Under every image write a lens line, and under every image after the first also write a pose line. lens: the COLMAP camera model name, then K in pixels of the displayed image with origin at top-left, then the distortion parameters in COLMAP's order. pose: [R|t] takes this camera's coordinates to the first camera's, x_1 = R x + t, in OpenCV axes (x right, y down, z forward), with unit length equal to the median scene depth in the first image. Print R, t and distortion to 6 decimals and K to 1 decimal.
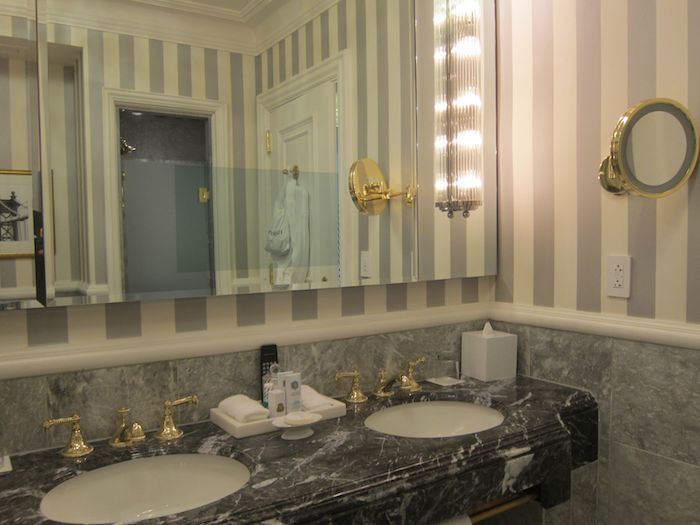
lens RADIAL K [[579.6, 0, 346.6], [0, 579.6, 261.4], [0, 0, 1]] dist [-0.070175, 0.020154]
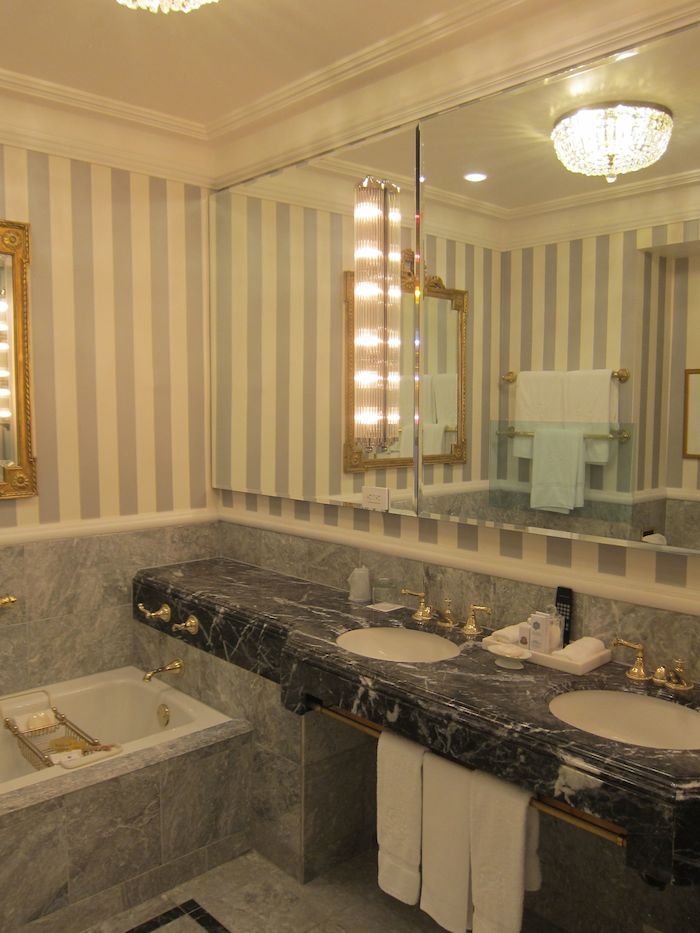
lens RADIAL K [[772.5, 0, 353.3], [0, 772.5, 467.1], [0, 0, 1]] dist [-0.070175, 0.020154]
pose [[0.175512, 0.094366, -0.979944, 1.360054], [-0.047337, 0.995053, 0.087343, -0.209514], [0.983339, 0.031058, 0.179110, 0.442952]]
